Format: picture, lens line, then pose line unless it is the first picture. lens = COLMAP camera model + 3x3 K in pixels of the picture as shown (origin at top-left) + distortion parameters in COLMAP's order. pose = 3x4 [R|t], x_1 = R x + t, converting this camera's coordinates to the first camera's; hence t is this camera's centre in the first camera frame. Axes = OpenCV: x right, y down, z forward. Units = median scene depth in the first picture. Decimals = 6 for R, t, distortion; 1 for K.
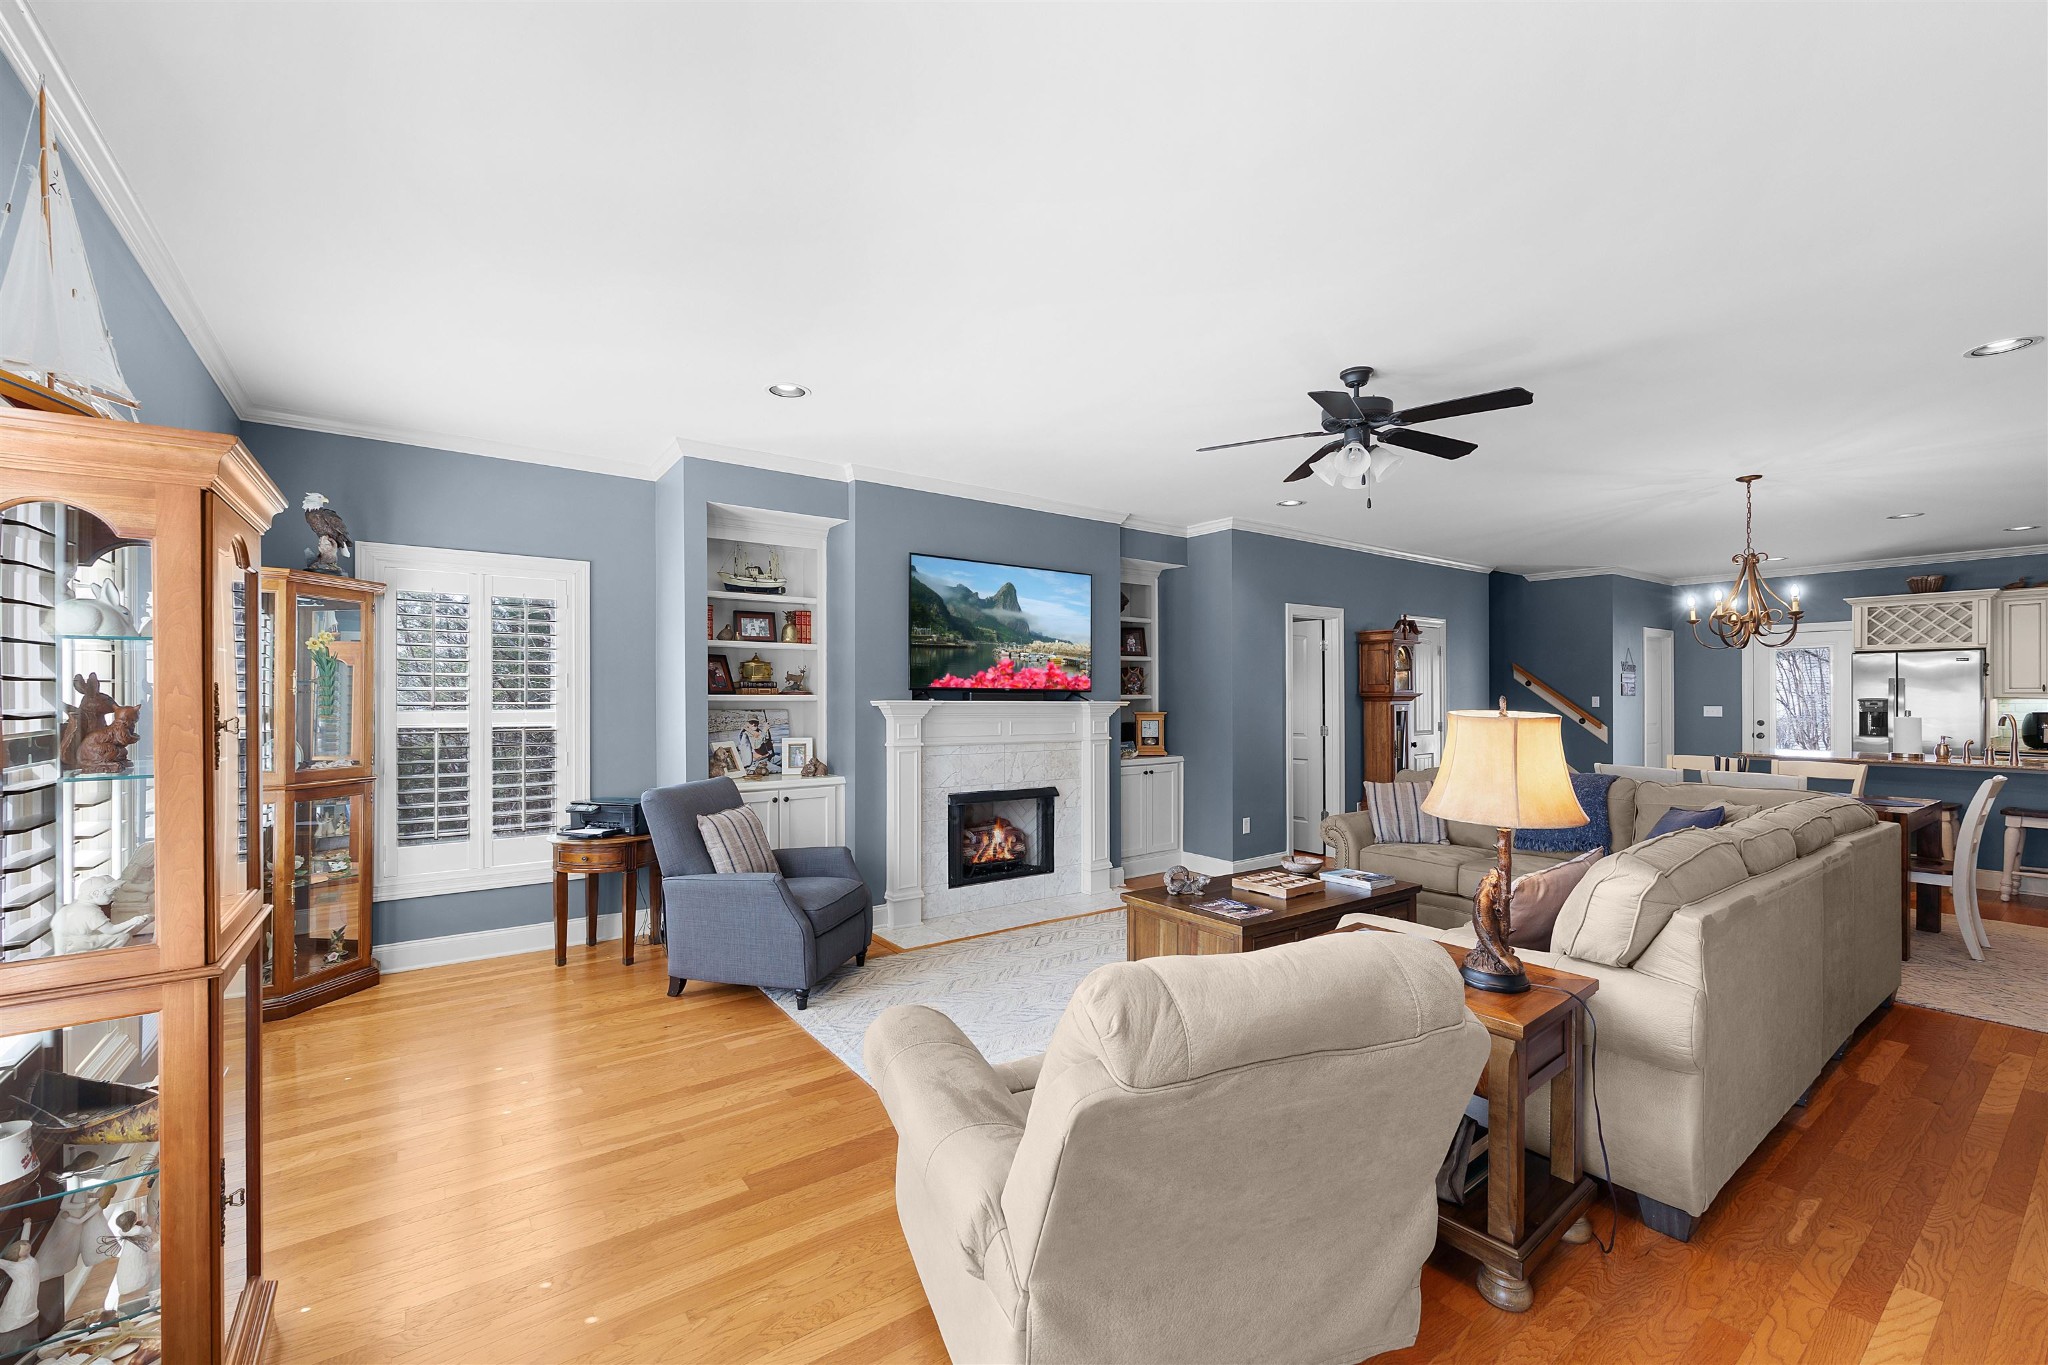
lens RADIAL K [[817.8, 0, 1026.9], [0, 817.8, 690.5], [0, 0, 1]] dist [-0.002257, 0.001014]
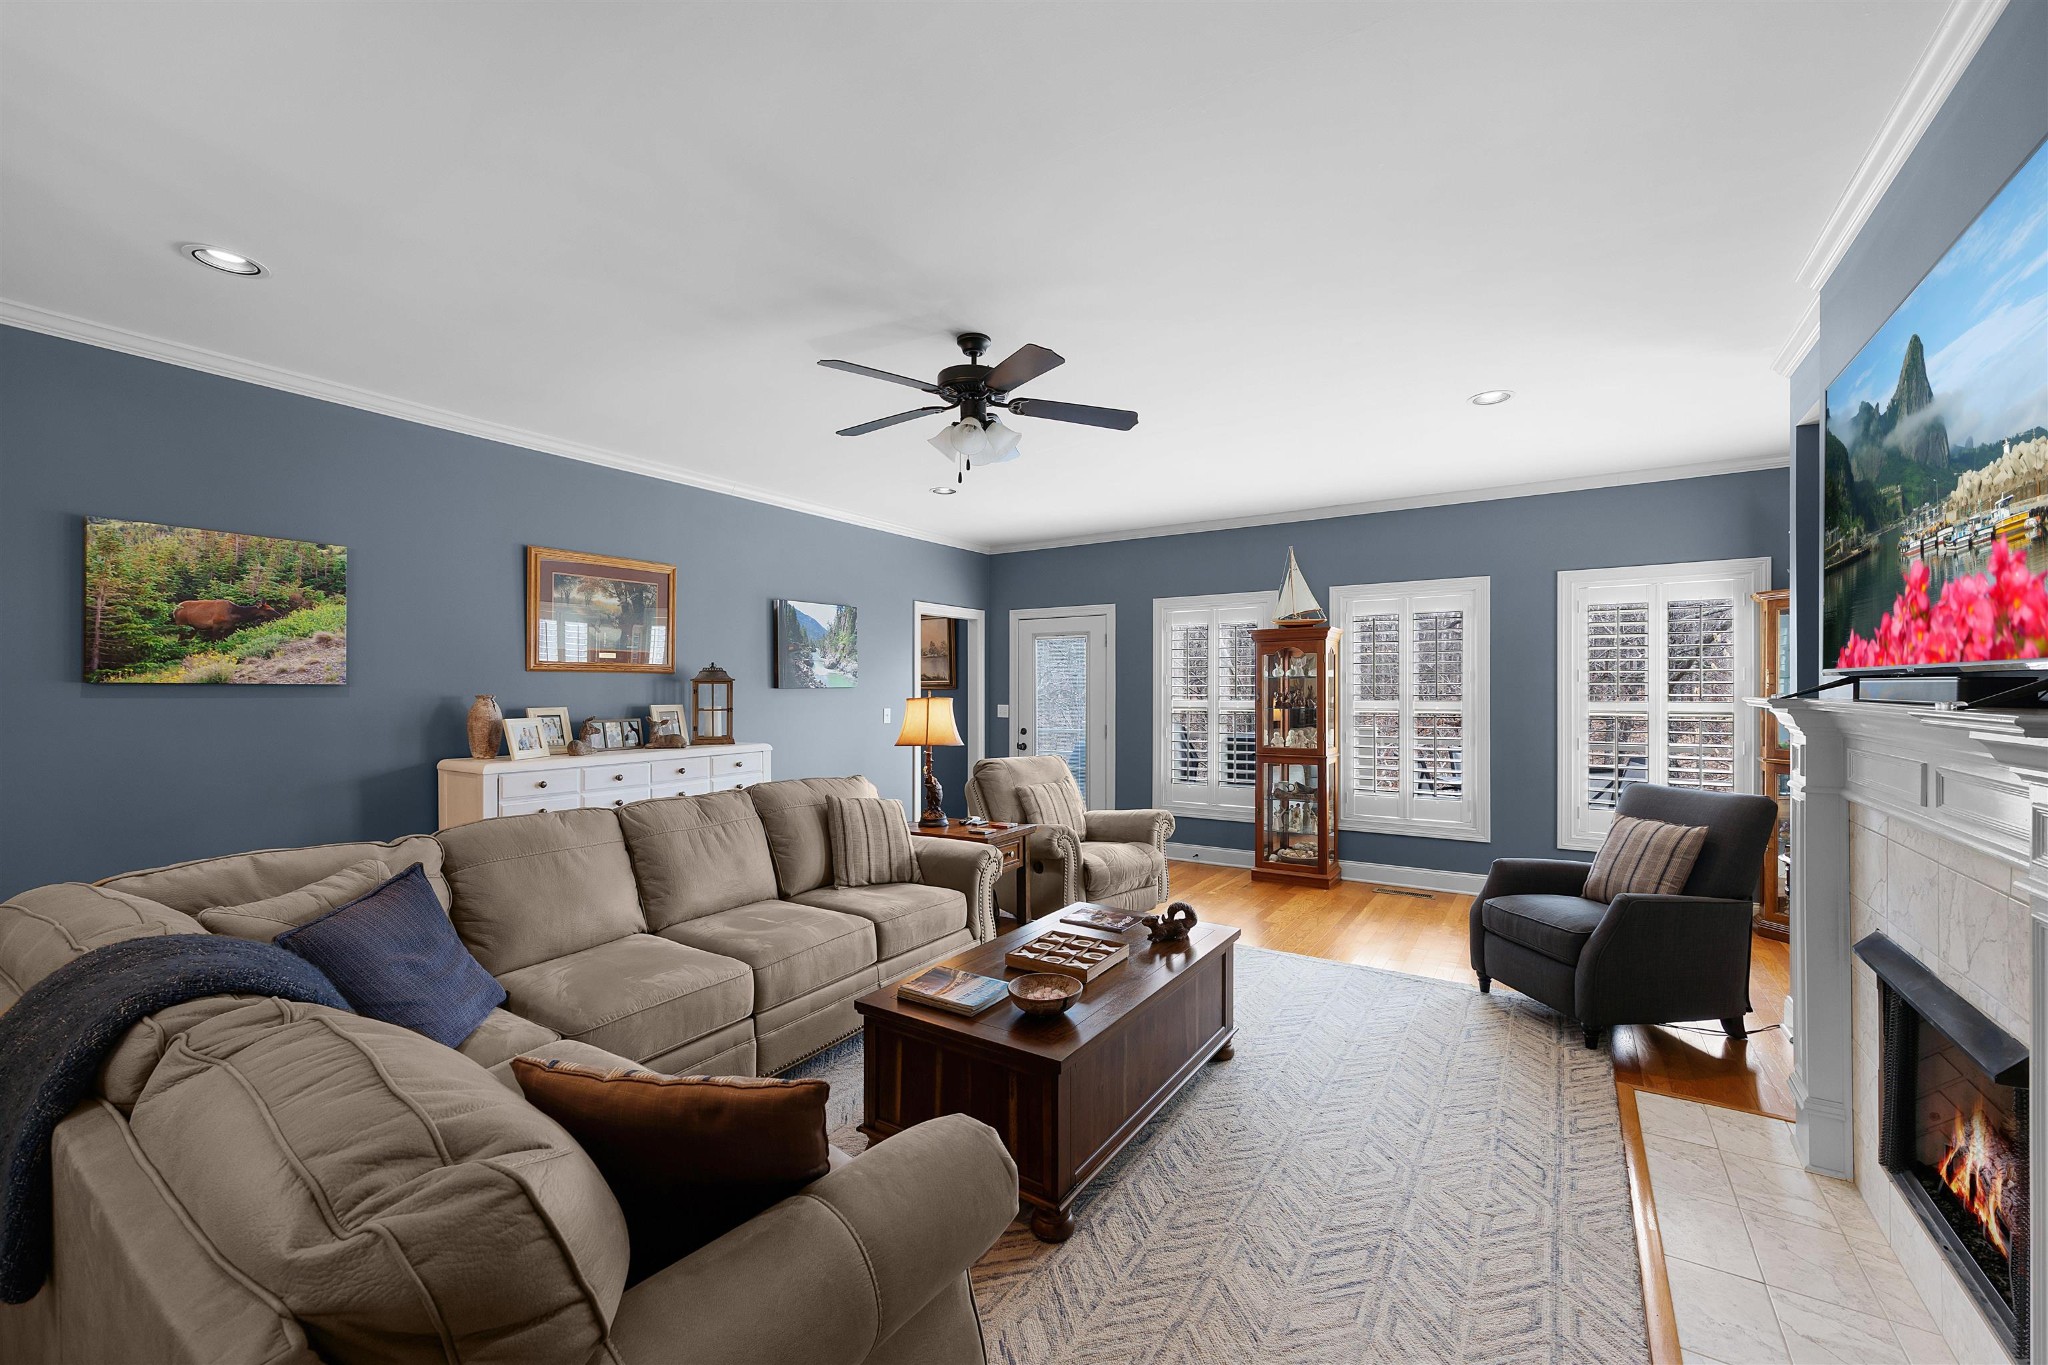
lens RADIAL K [[817.8, 0, 1026.9], [0, 817.8, 690.5], [0, 0, 1]] dist [-0.002257, 0.001014]
pose [[-0.934219, 0.001808, -0.356694, 0.513233], [0.004976, 0.999956, -0.007963, 0.010501], [0.356664, -0.009214, -0.934187, 1.425647]]
